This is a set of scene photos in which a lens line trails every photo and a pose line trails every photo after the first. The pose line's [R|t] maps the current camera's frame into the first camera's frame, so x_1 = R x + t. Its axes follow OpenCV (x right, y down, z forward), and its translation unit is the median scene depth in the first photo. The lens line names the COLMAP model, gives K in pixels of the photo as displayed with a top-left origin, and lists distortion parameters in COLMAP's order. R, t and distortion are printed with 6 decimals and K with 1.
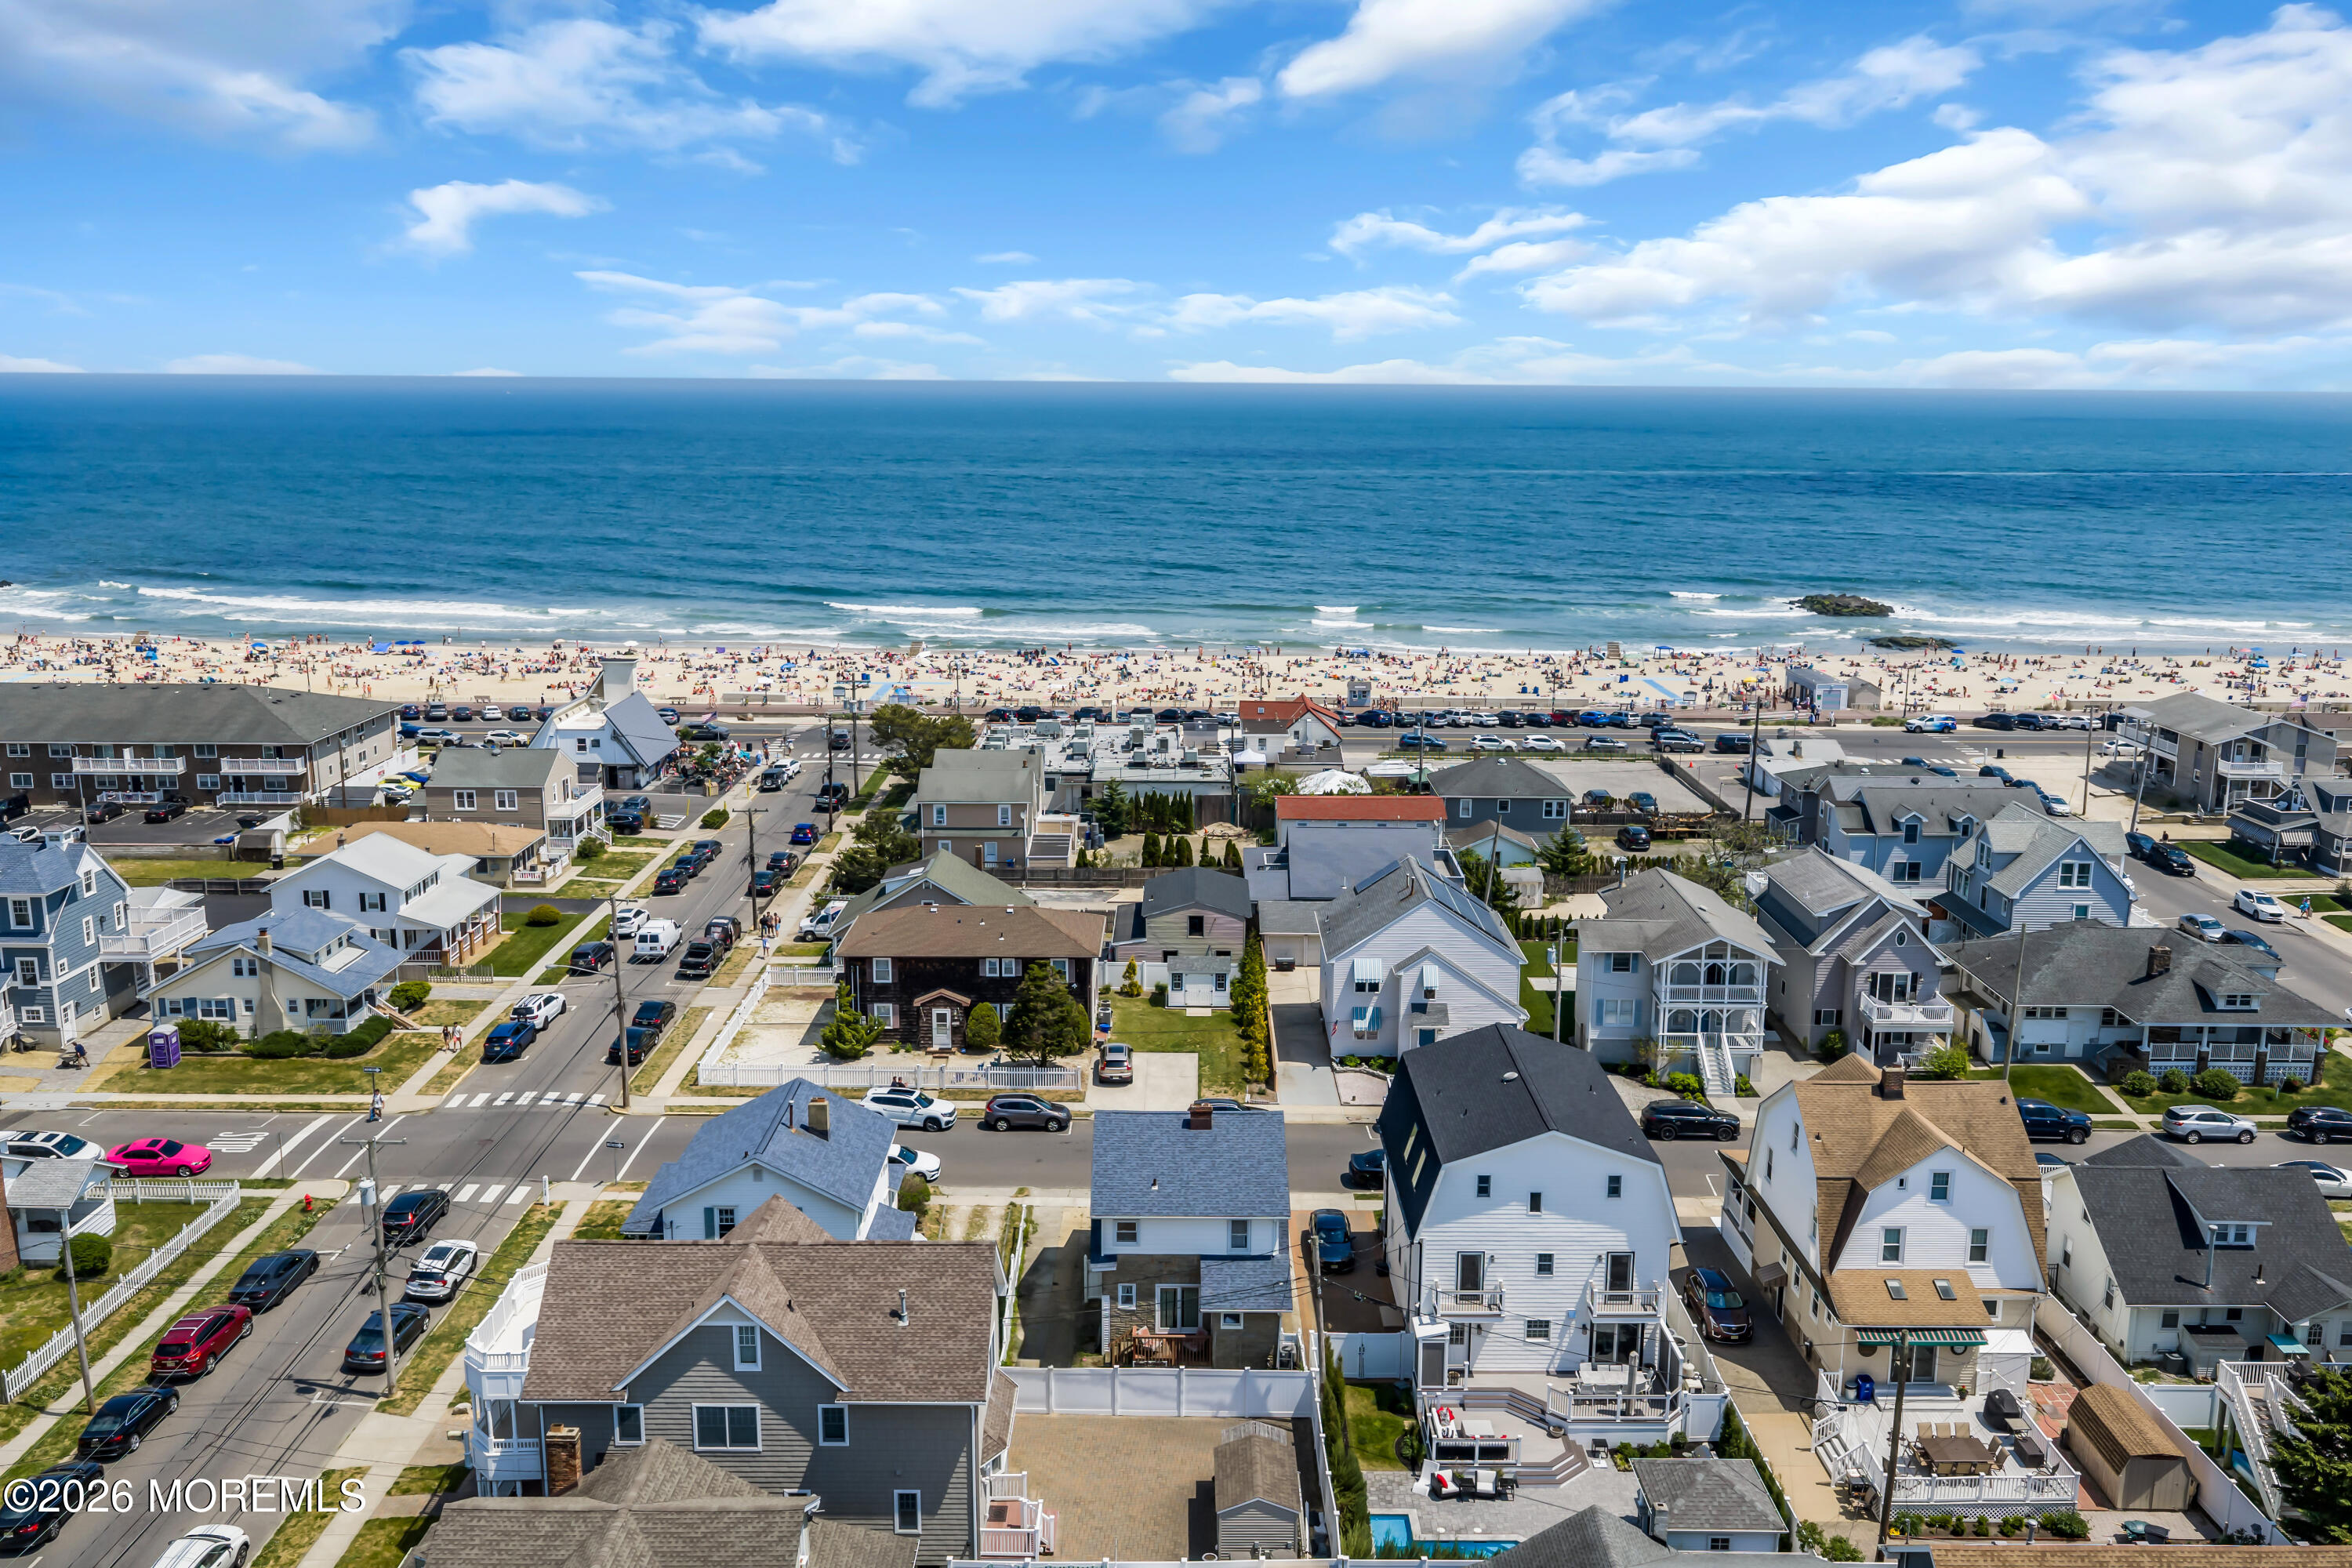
lens RADIAL K [[1942.8, 0, 1182.8], [0, 1942.8, 806.9], [0, 0, 1]] dist [0.031378, -0.060382]
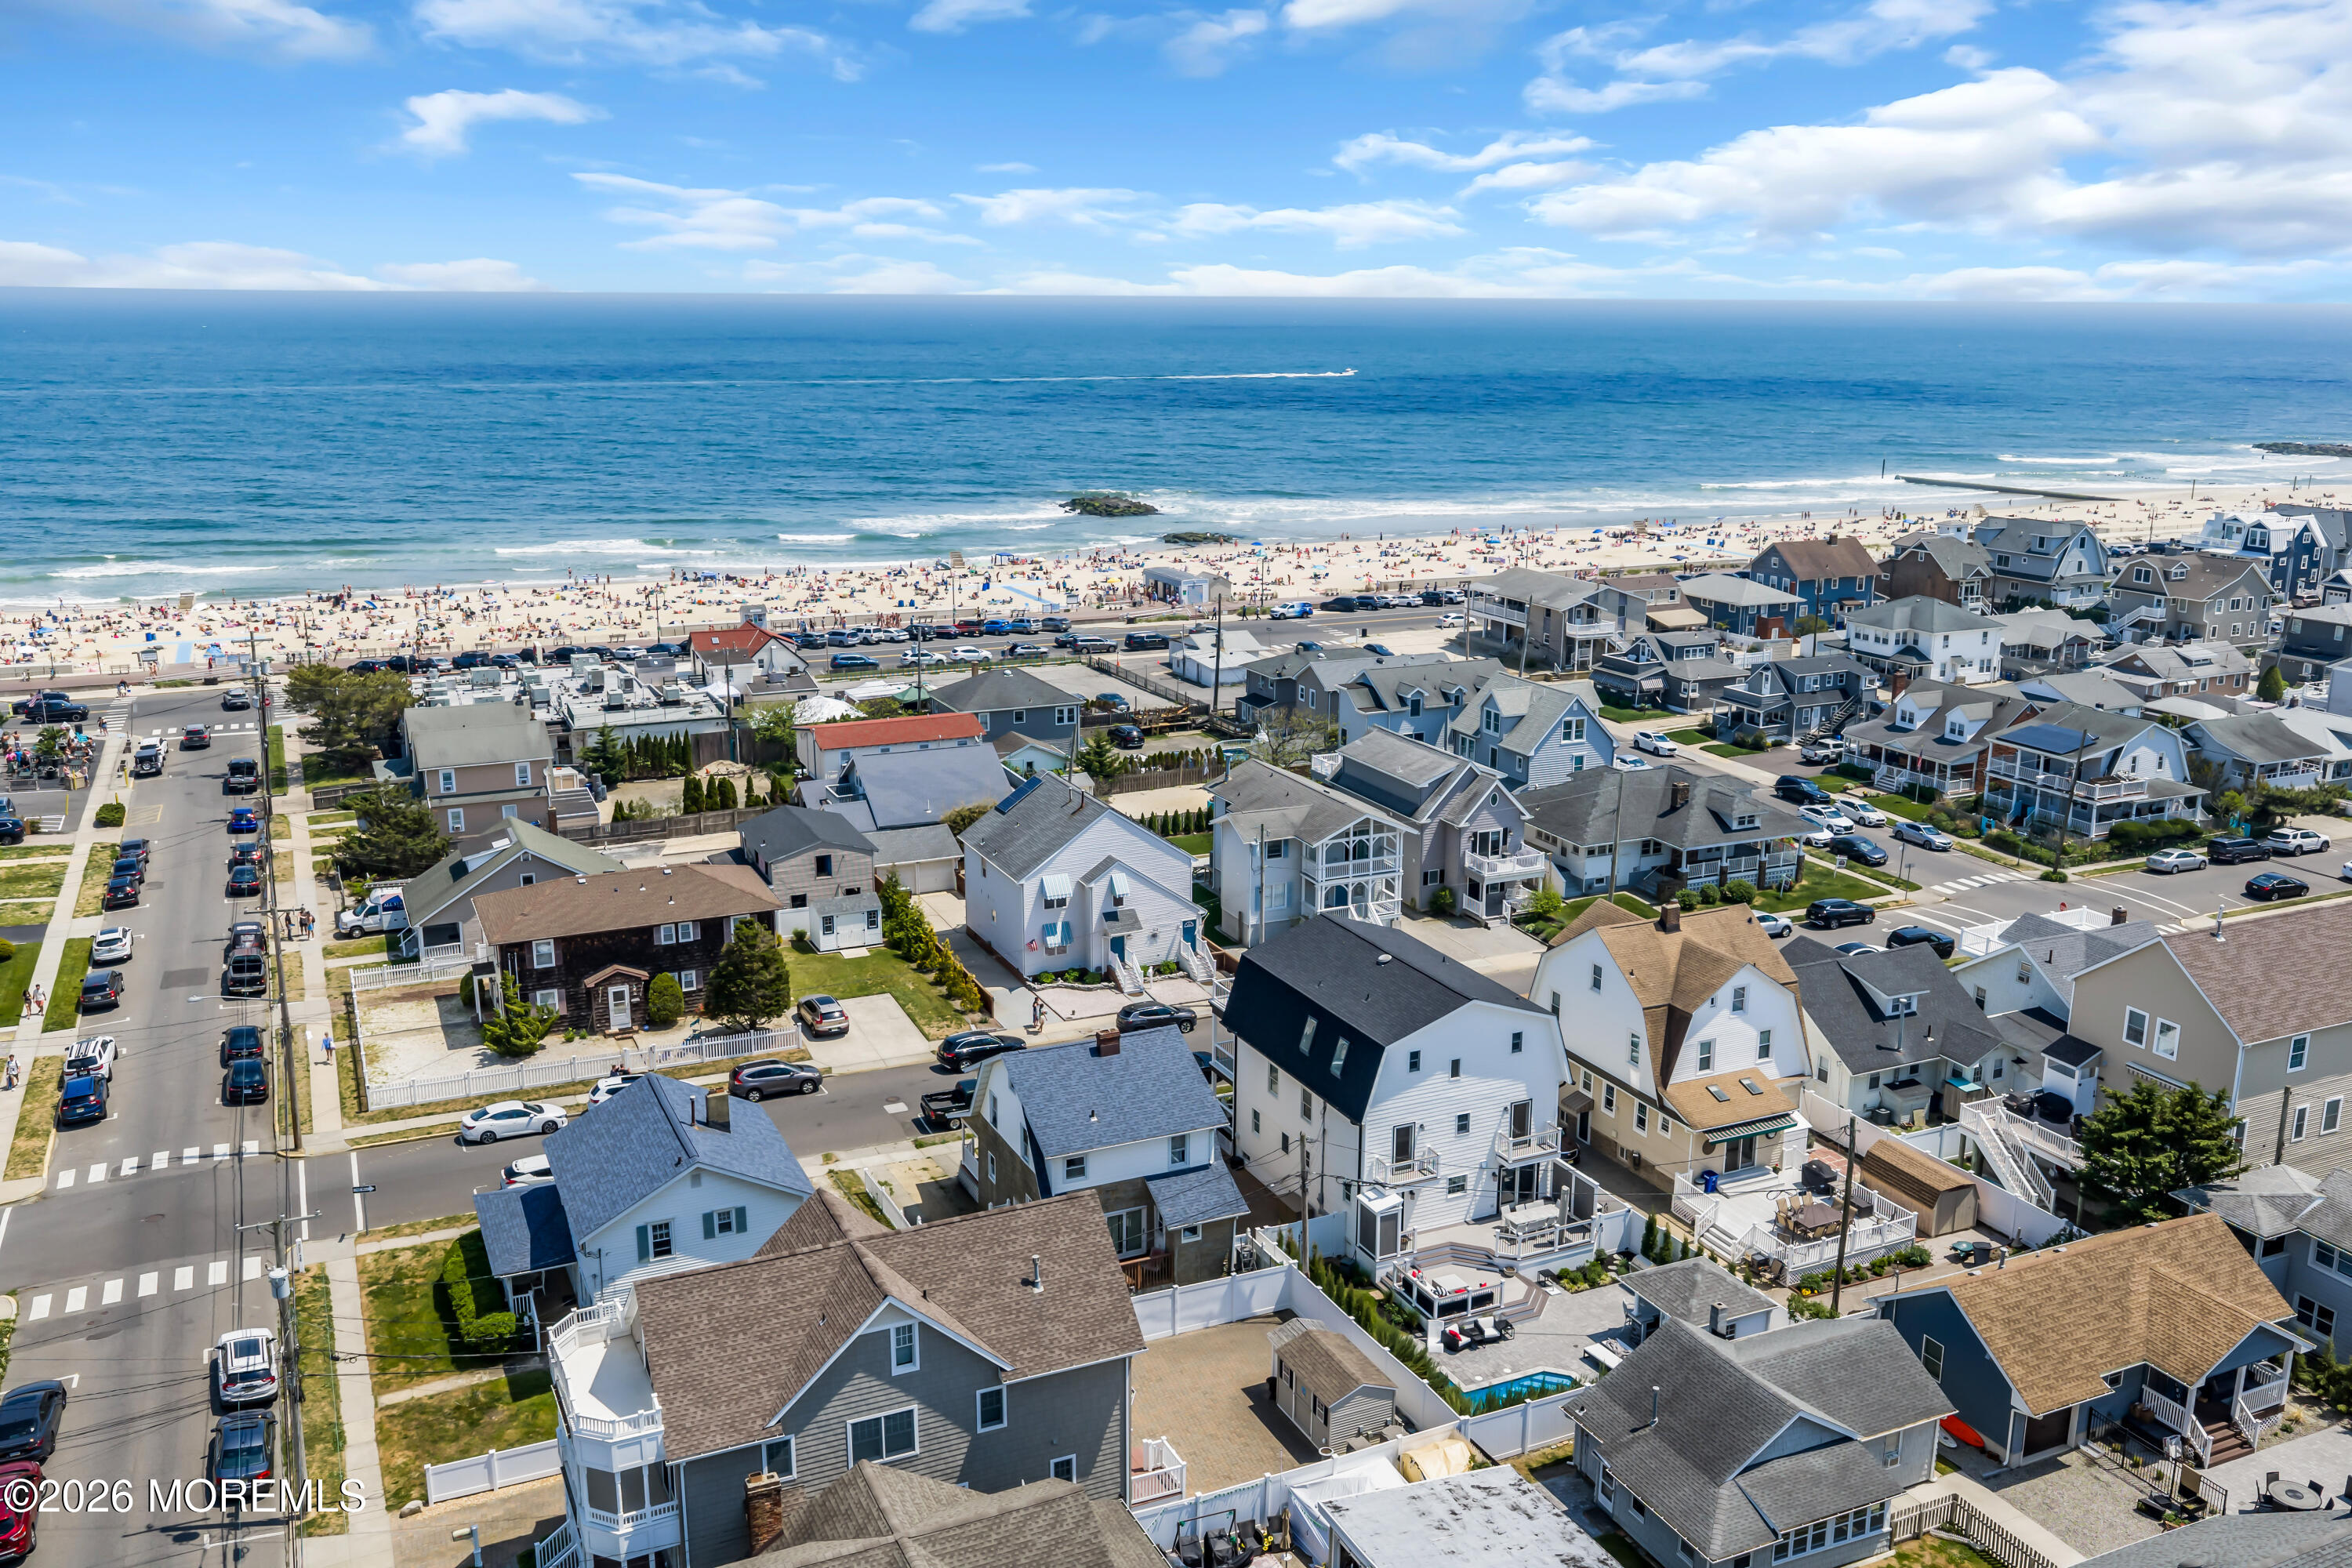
lens RADIAL K [[1942.8, 0, 1182.8], [0, 1942.8, 806.9], [0, 0, 1]] dist [0.031378, -0.060382]
pose [[0.906866, -0.107134, 0.407573, -0.249143], [0.088977, 0.994020, 0.063308, -0.014500], [-0.411918, -0.021147, 0.910976, 0.056910]]
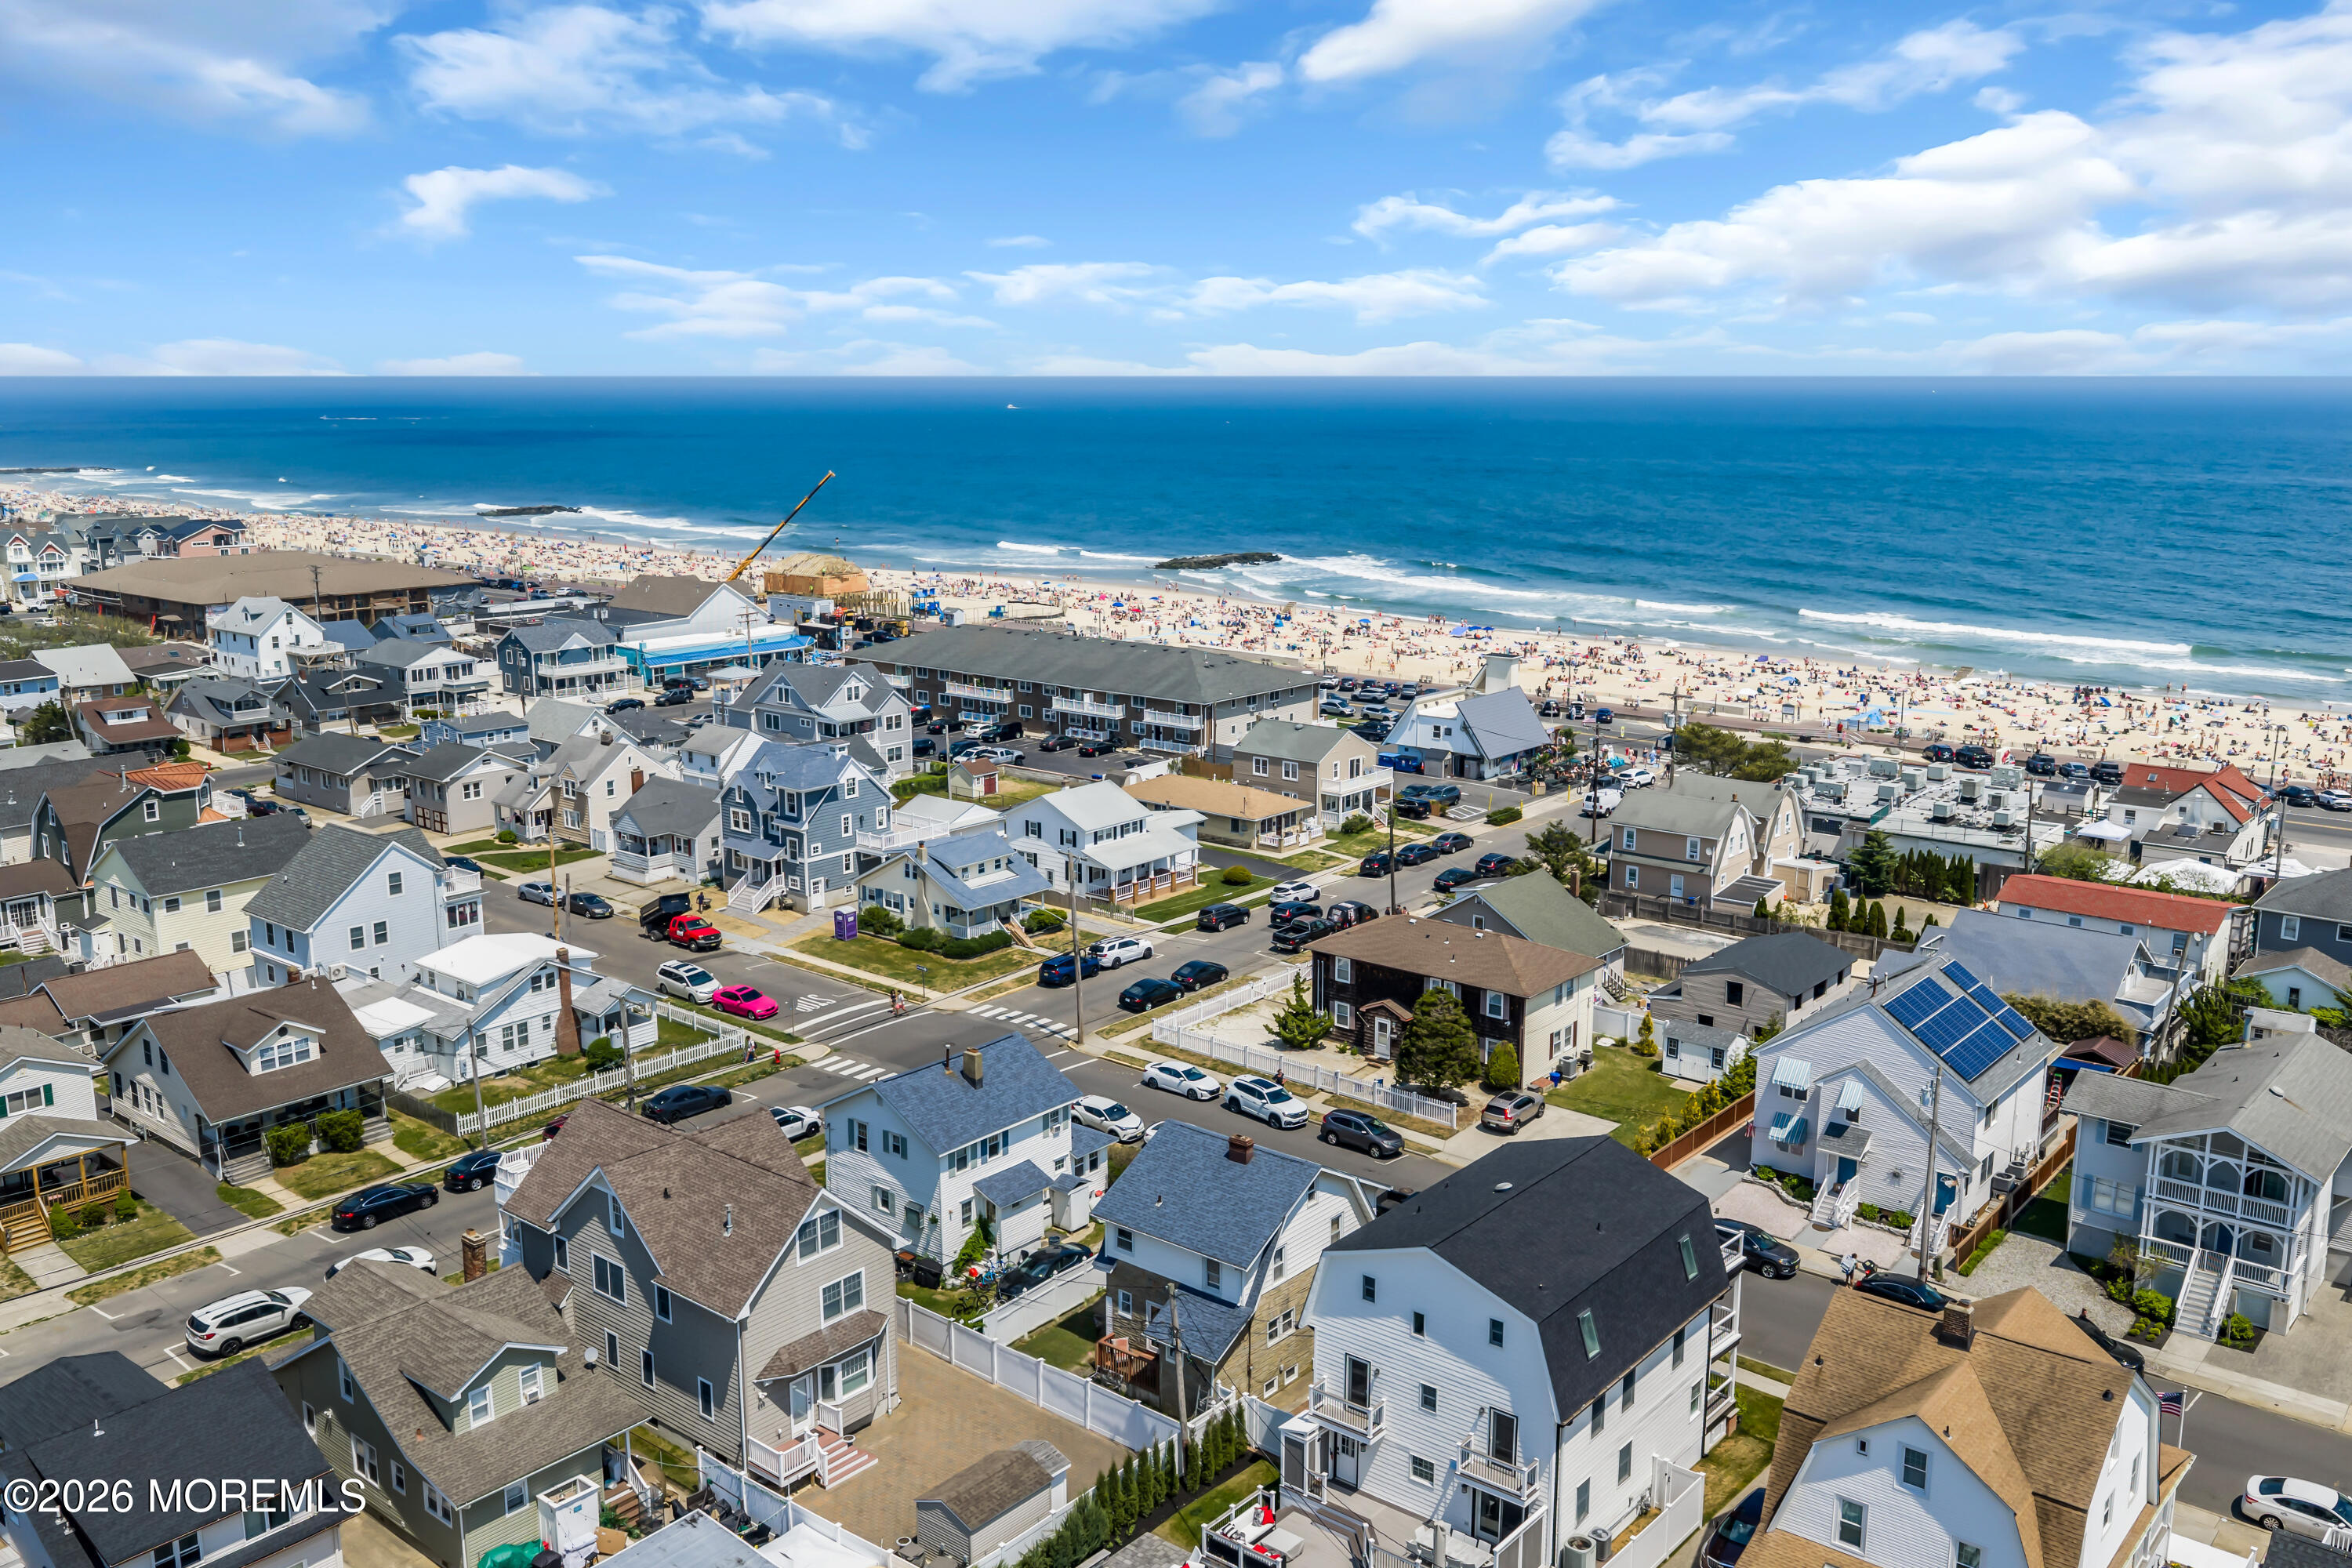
lens RADIAL K [[1942.8, 0, 1182.8], [0, 1942.8, 806.9], [0, 0, 1]] dist [0.031378, -0.060382]
pose [[0.768226, 0.130405, -0.626757, 0.408528], [-0.130469, 0.990378, 0.046142, -0.036135], [0.626743, 0.046325, 0.777848, 0.157484]]
